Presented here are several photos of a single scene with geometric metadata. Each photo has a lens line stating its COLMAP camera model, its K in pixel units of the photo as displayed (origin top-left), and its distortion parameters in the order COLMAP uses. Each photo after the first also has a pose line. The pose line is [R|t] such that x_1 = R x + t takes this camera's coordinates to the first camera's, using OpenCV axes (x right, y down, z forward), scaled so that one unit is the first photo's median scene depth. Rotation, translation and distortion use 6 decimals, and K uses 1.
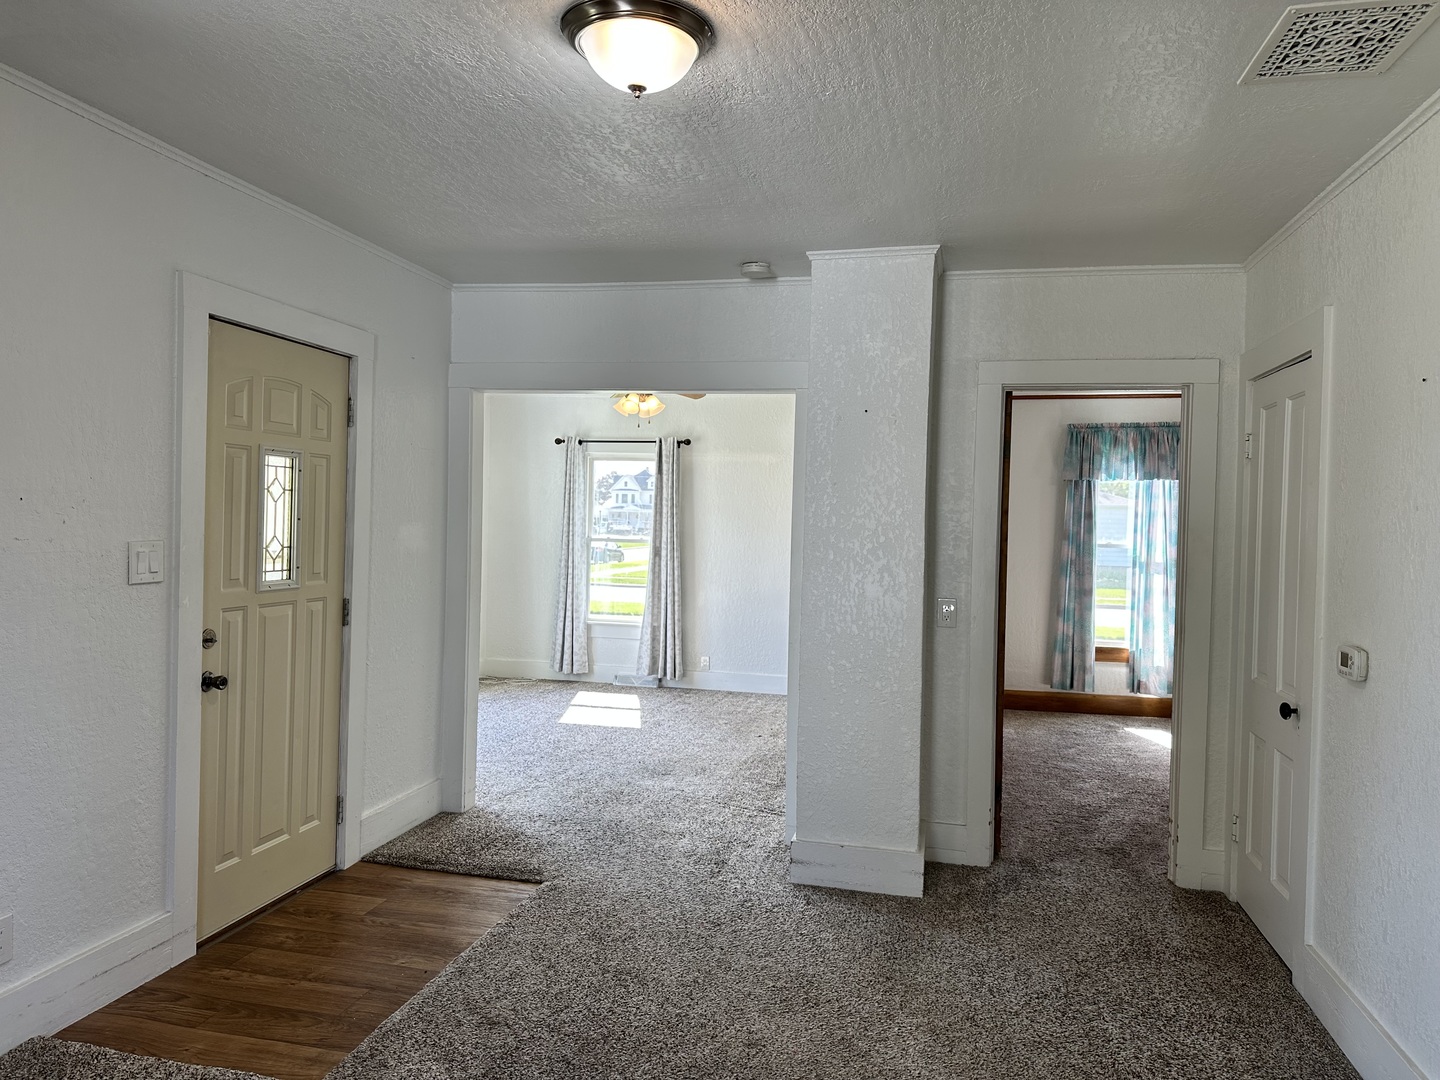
lens RADIAL K [[990.6, 0, 720.0], [0, 990.6, 540.0], [0, 0, 1]] dist [-0.007730, -0.002912]
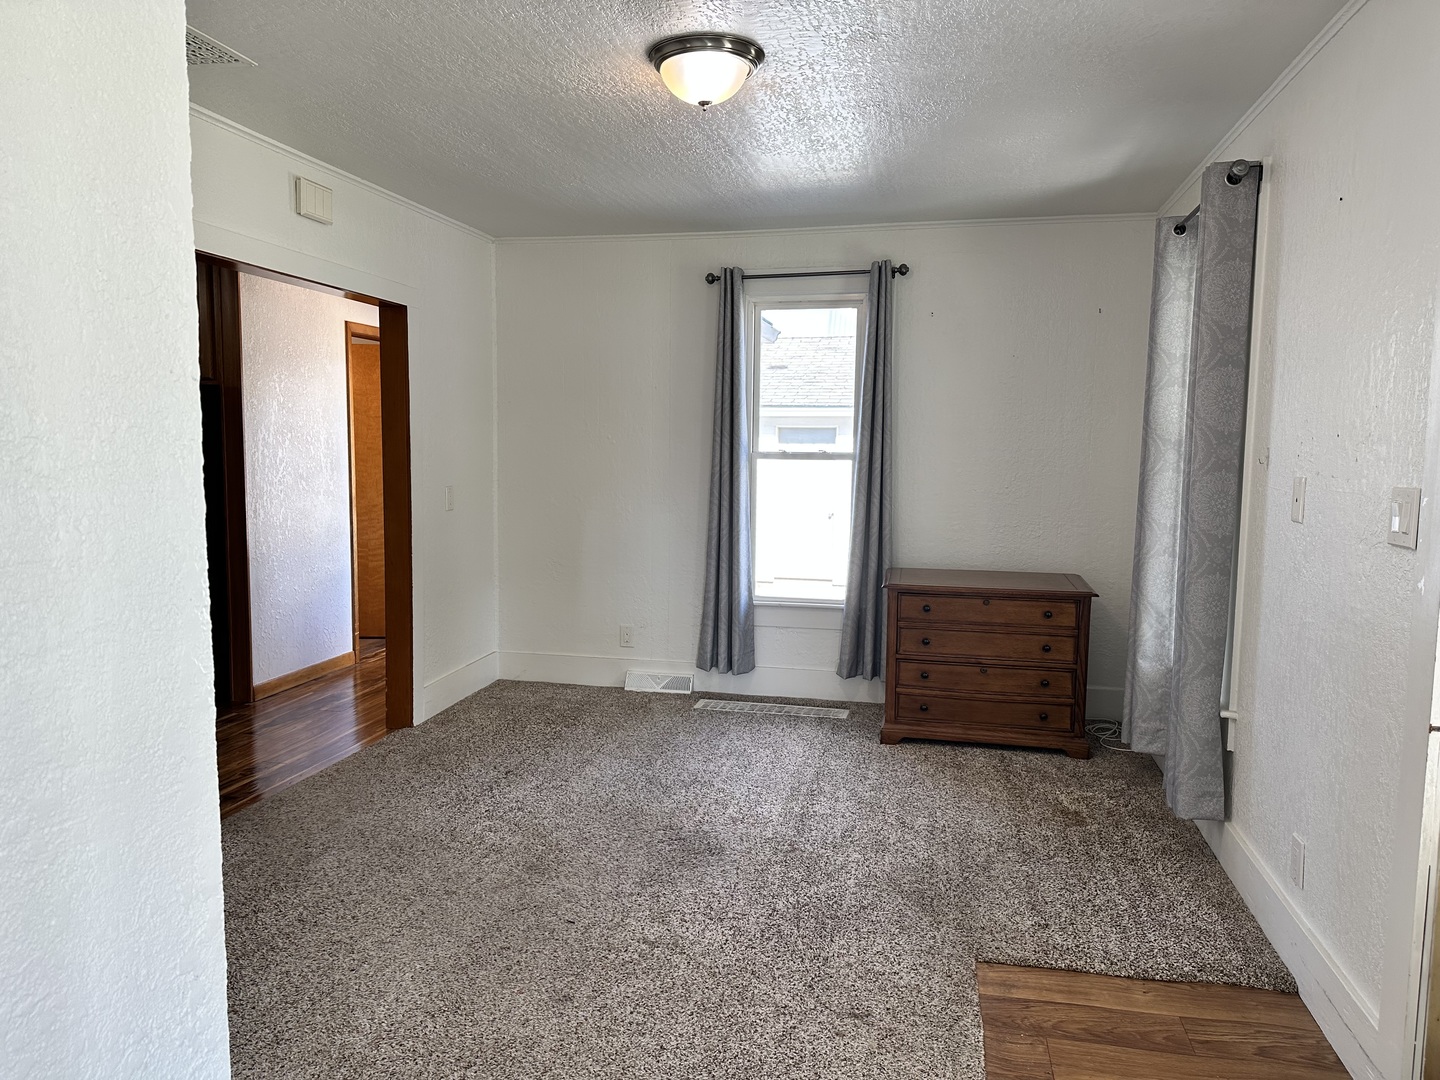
lens RADIAL K [[1016.9, 0, 722.4], [0, 1016.9, 533.8], [0, 0, 1]] dist [0.118530, -0.144485]
pose [[-0.999236, -0.038317, -0.007733, -0.028714], [-0.038918, 0.993688, 0.105214, -0.008290], [0.003653, 0.105434, -0.994420, 0.591702]]
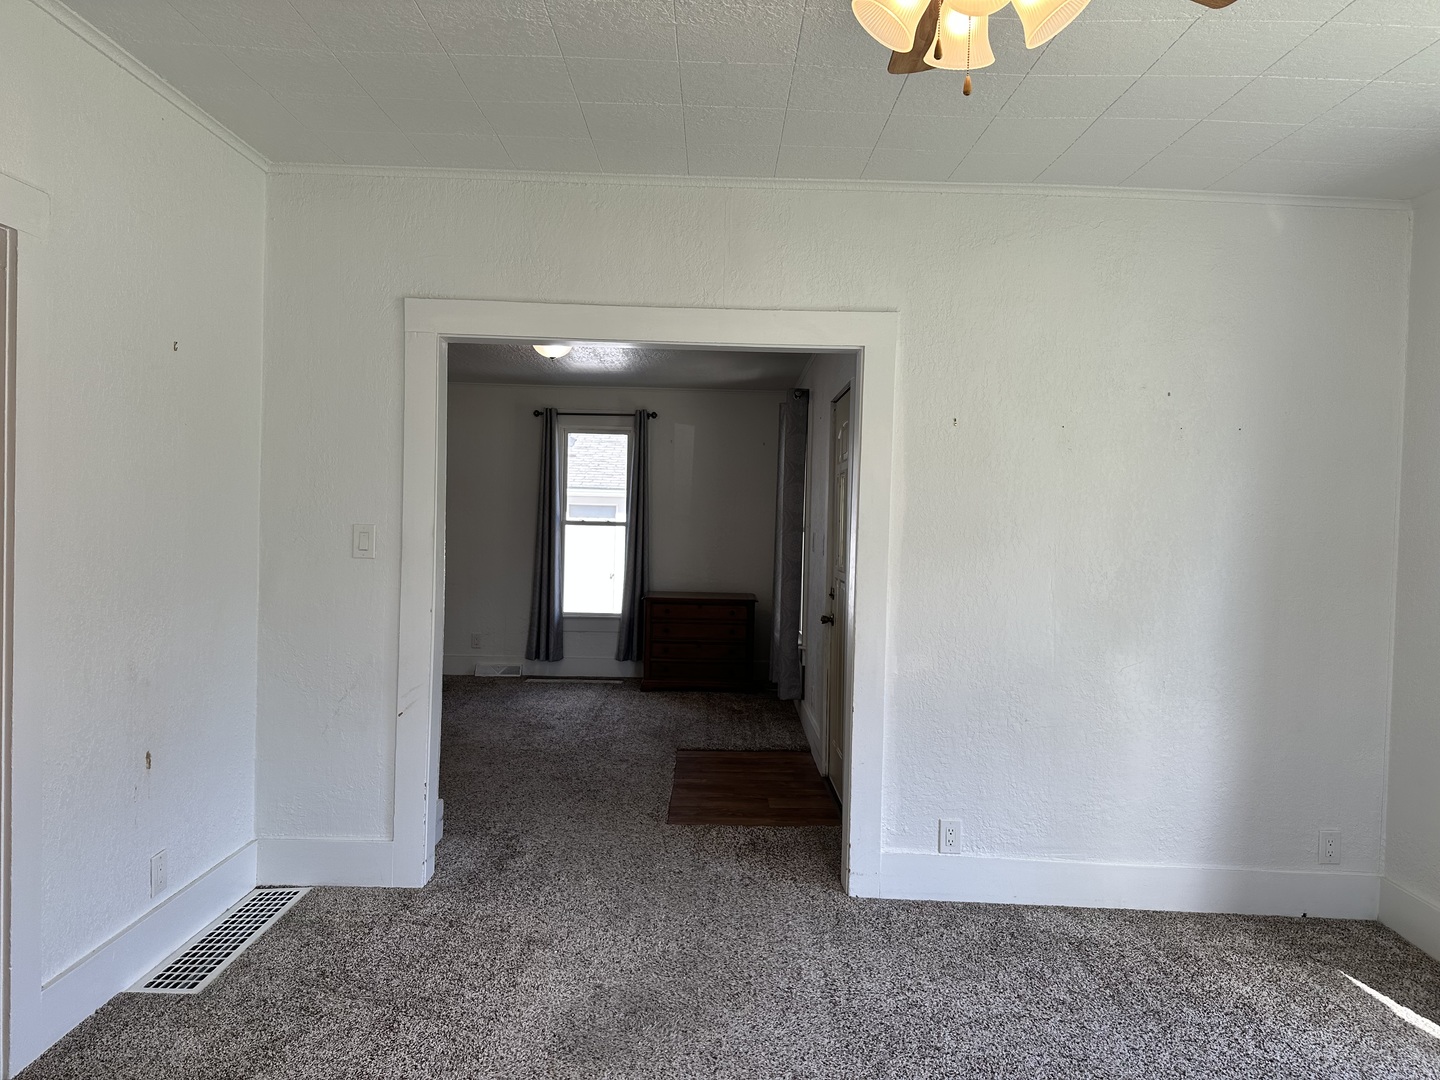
lens RADIAL K [[1016.9, 0, 722.4], [0, 1016.9, 533.8], [0, 0, 1]] dist [0.118530, -0.144485]
pose [[-0.974997, -0.046655, -0.217264, 0.014819], [-0.052558, 0.998387, 0.021469, -0.010080], [0.215912, 0.032351, -0.975877, 0.980685]]
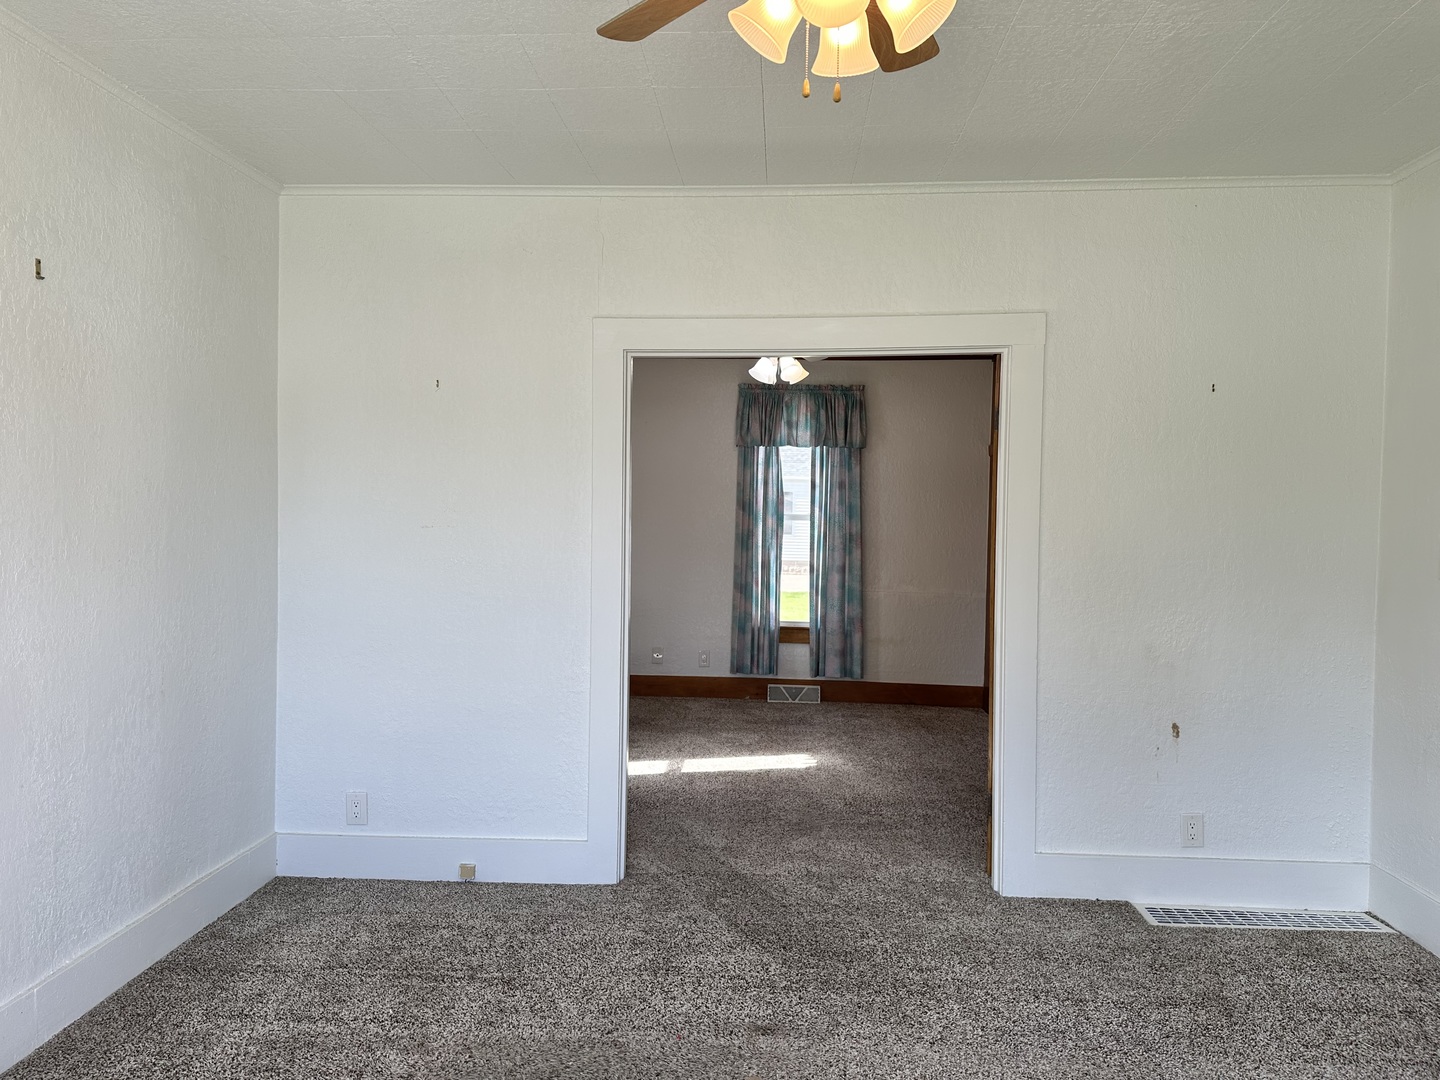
lens RADIAL K [[1016.9, 0, 722.4], [0, 1016.9, 533.8], [0, 0, 1]] dist [0.118530, -0.144485]
pose [[-0.161140, -0.051260, 0.985599, -0.268701], [-0.008105, 0.998685, 0.050616, -0.016516], [-0.986898, 0.000168, -0.161344, 0.845629]]
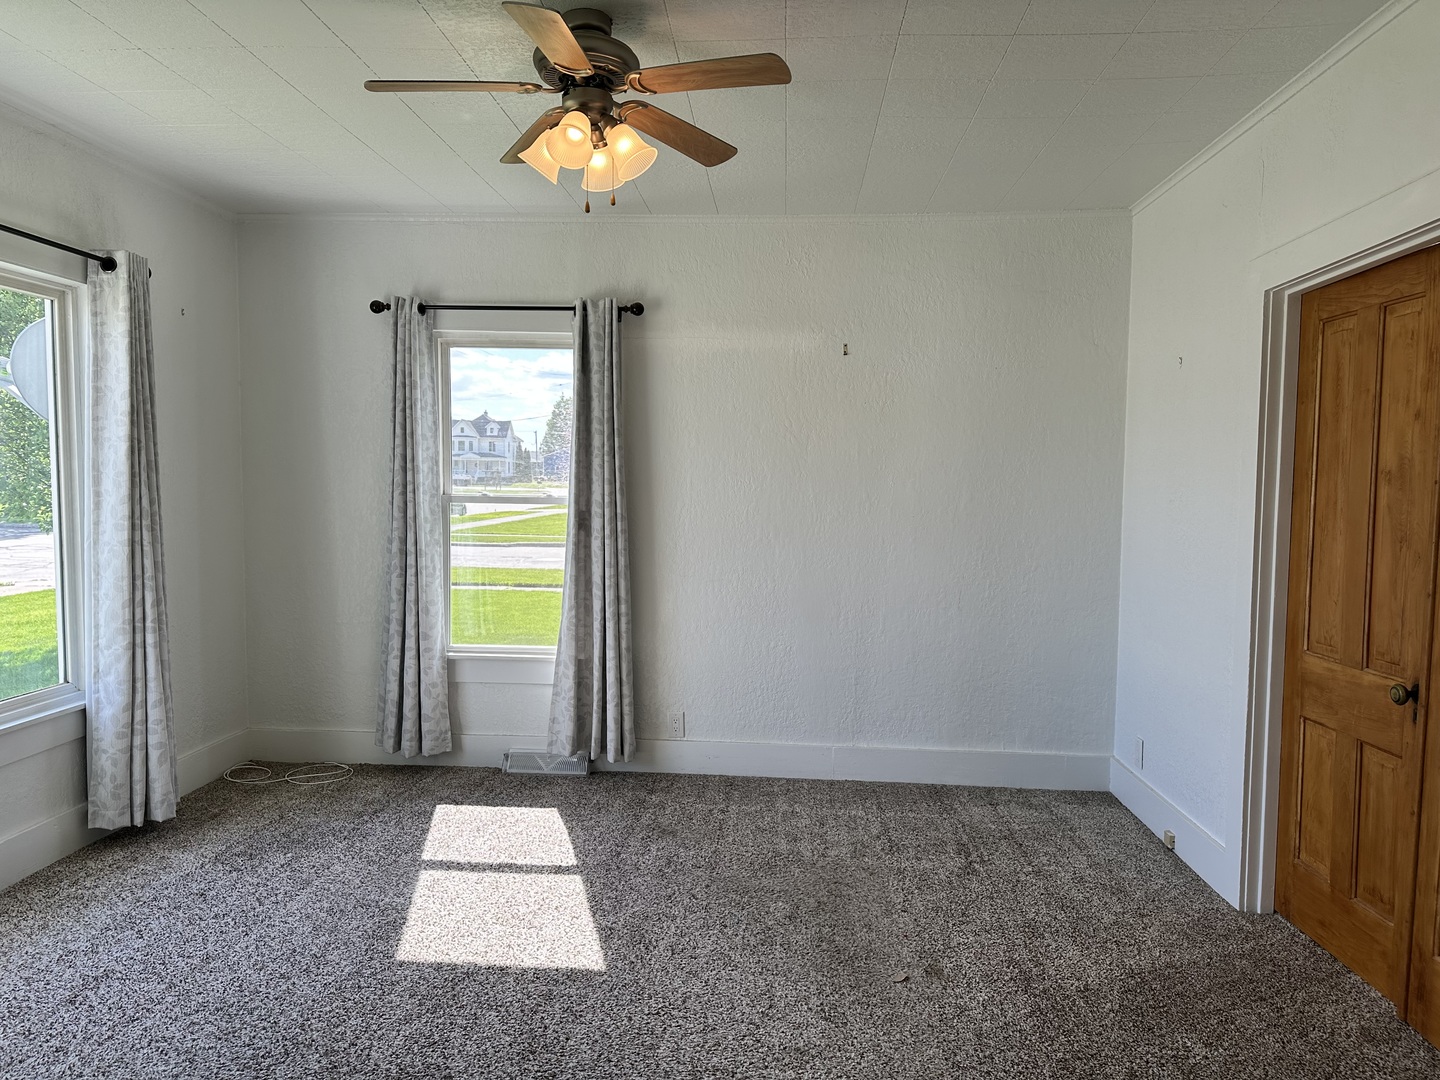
lens RADIAL K [[1011.1, 0, 721.1], [0, 1011.1, 549.3], [0, 0, 1]] dist [0.075755, -0.083125]
pose [[0.988206, -0.021961, 0.151546, -0.072956], [0.012787, 0.998041, 0.061249, -0.005158], [-0.152595, -0.058589, 0.986551, 0.460041]]
